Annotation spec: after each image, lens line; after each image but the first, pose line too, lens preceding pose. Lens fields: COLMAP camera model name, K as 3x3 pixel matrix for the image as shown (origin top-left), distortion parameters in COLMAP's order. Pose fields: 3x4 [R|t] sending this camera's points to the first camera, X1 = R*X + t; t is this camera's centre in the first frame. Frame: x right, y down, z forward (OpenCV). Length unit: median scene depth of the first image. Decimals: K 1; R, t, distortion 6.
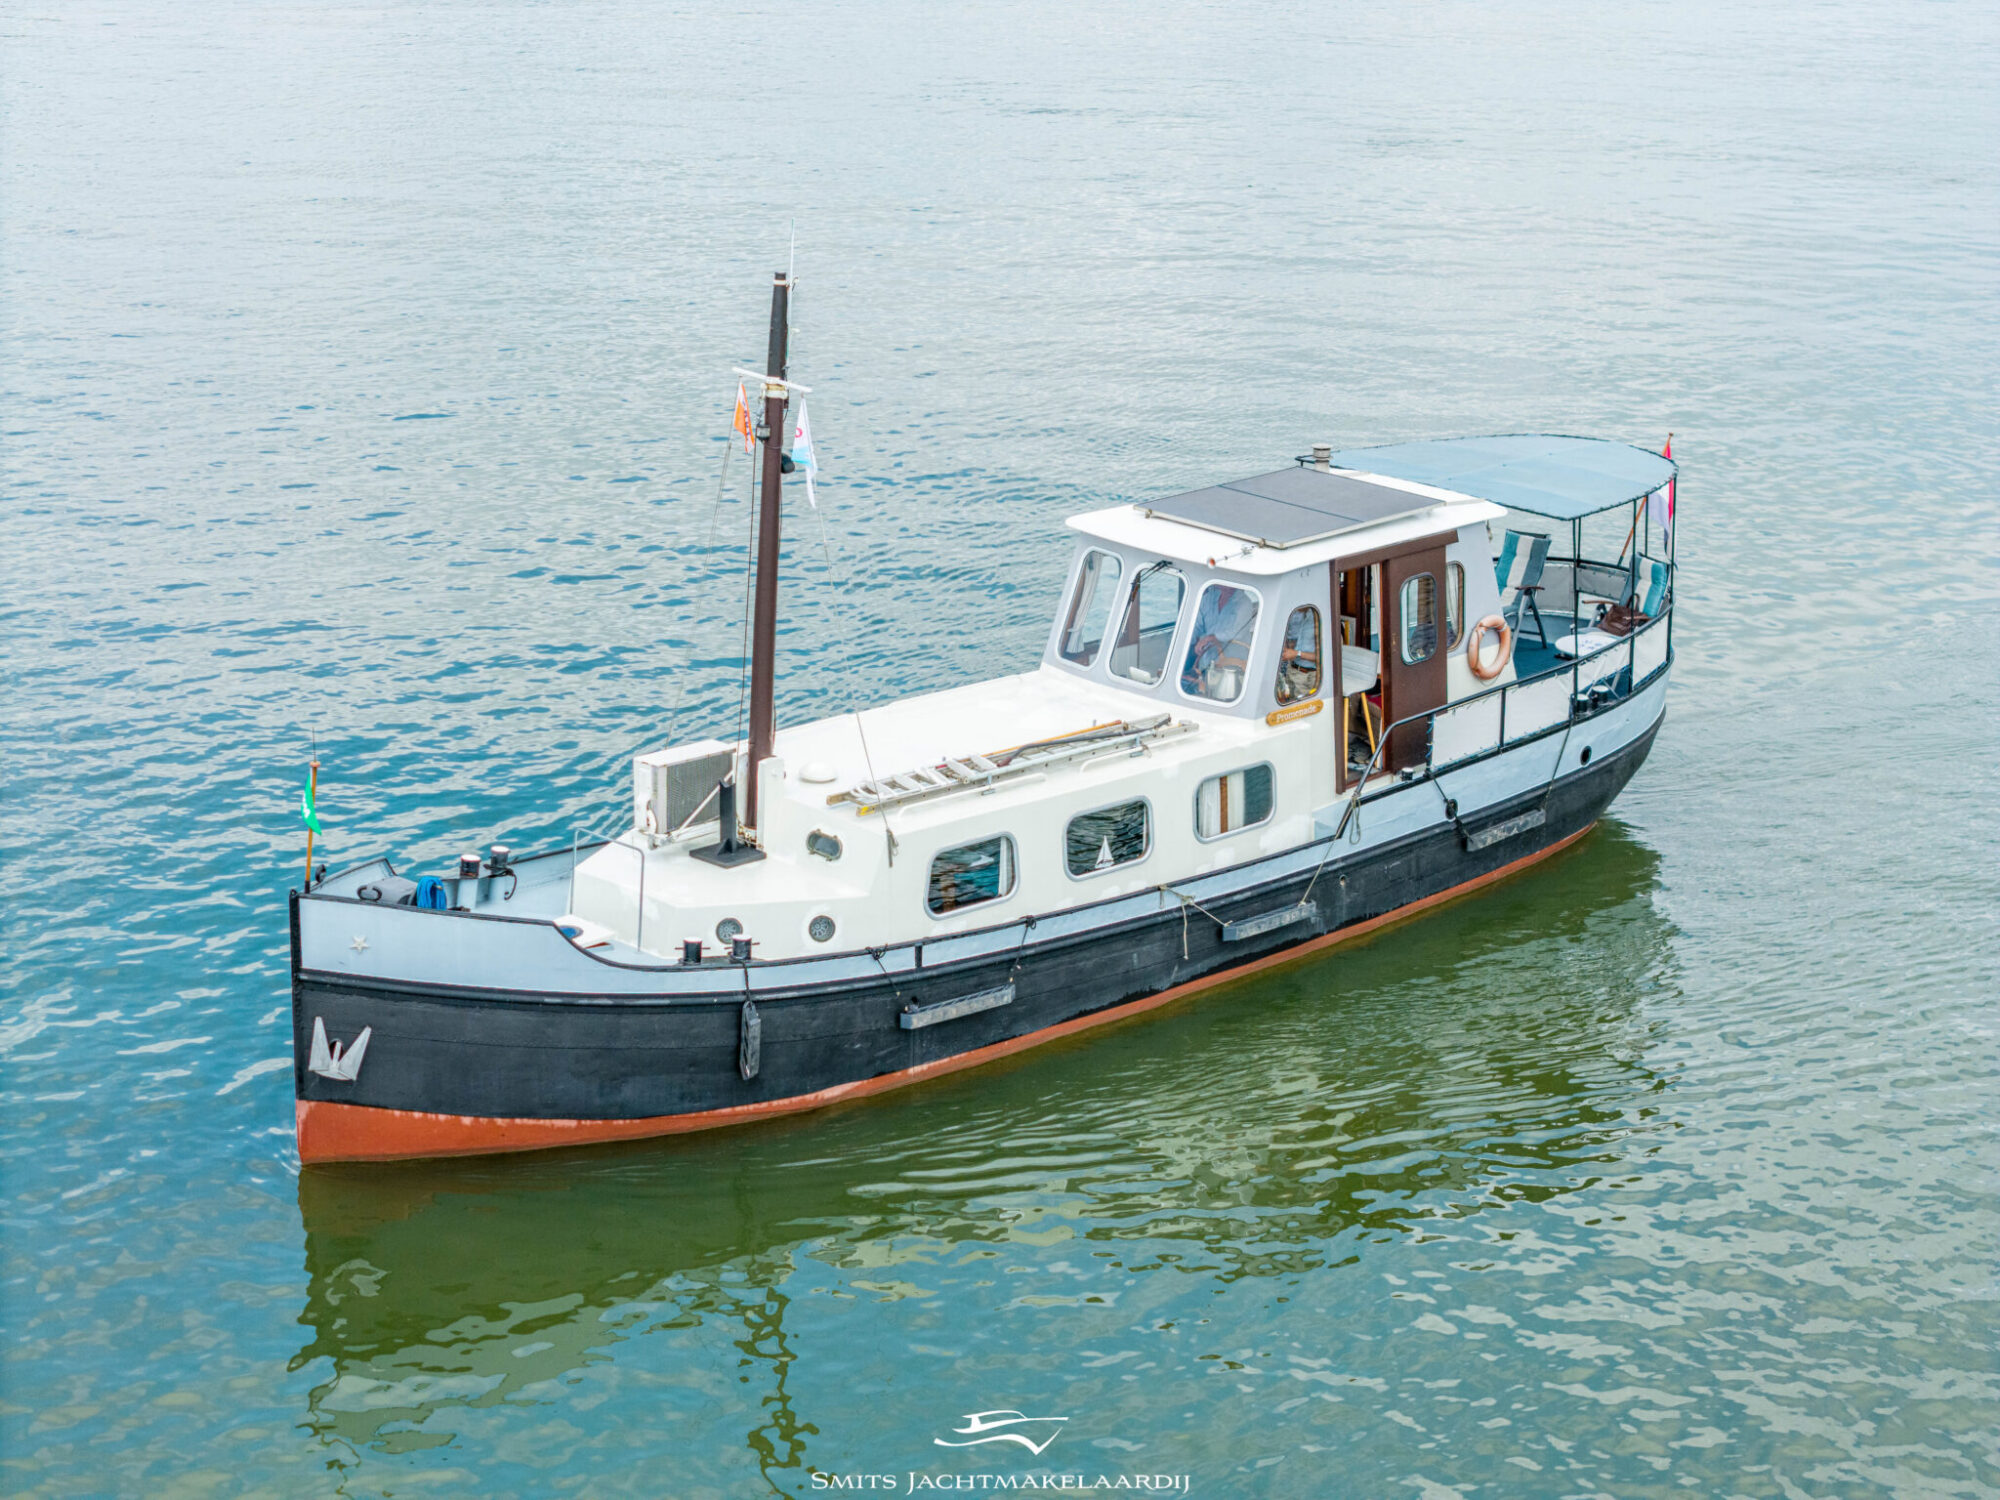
lens RADIAL K [[4134.2, 0, 1003.0], [0, 4134.2, 756.2], [0, 0, 1]] dist [-0.204139, 0.000000]
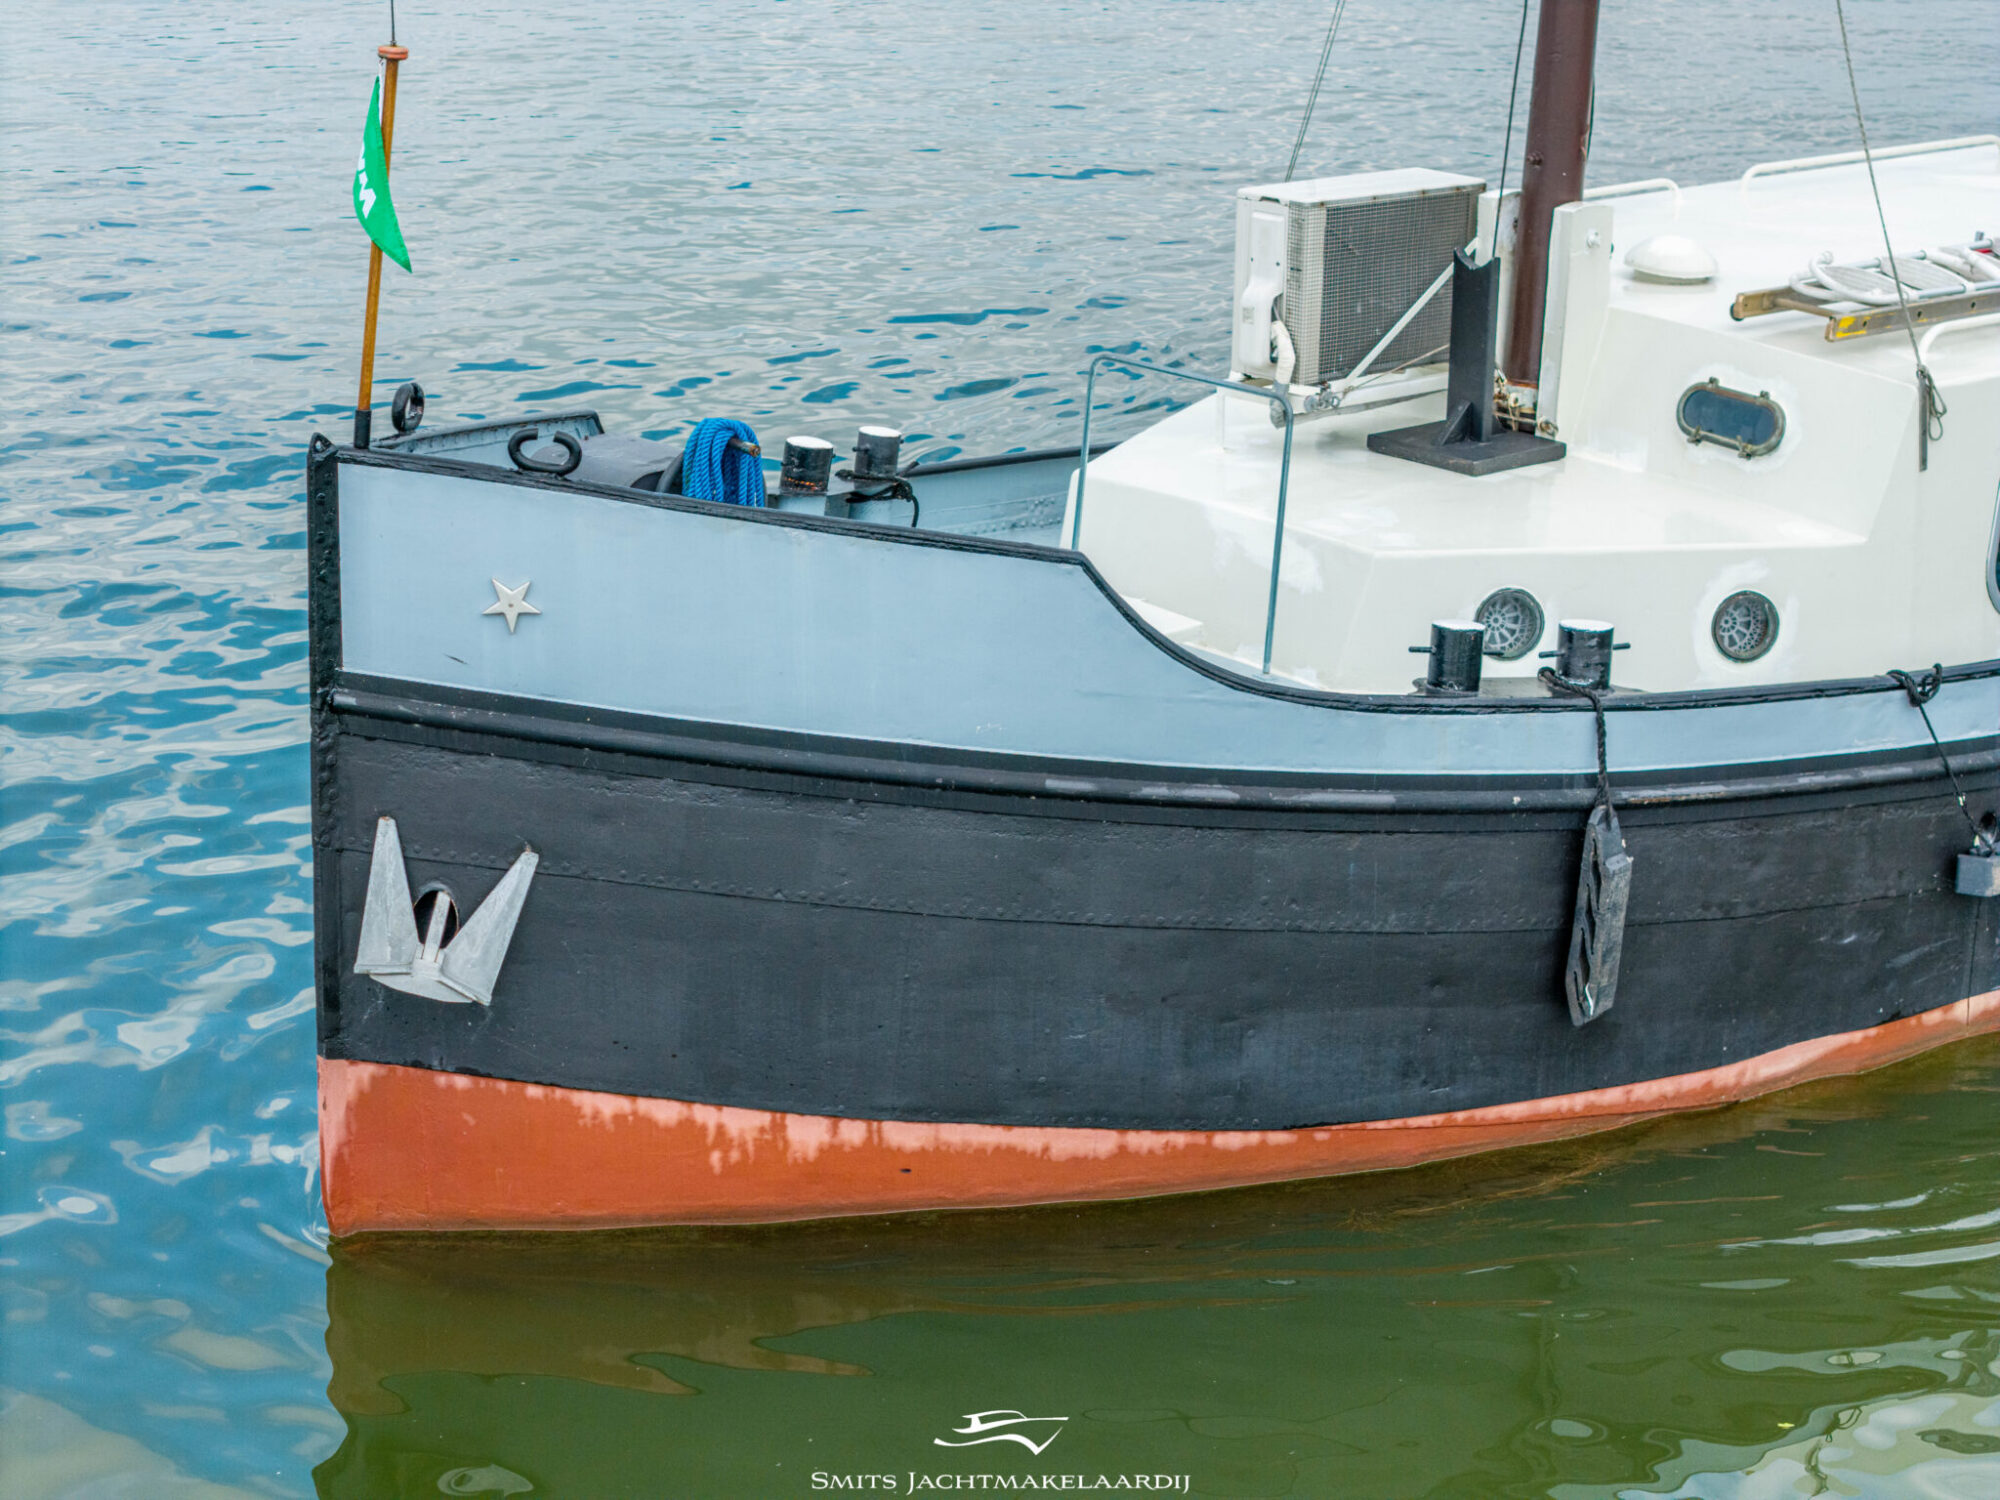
lens RADIAL K [[4134.2, 0, 995.0], [0, 4134.2, 740.3], [0, 0, 1]] dist [-0.204139, 0.000000]
pose [[0.998605, 0.019606, -0.049030, -0.096423], [-0.019089, 0.999757, 0.010979, 0.050692], [0.049233, -0.010028, 0.998737, 0.640299]]
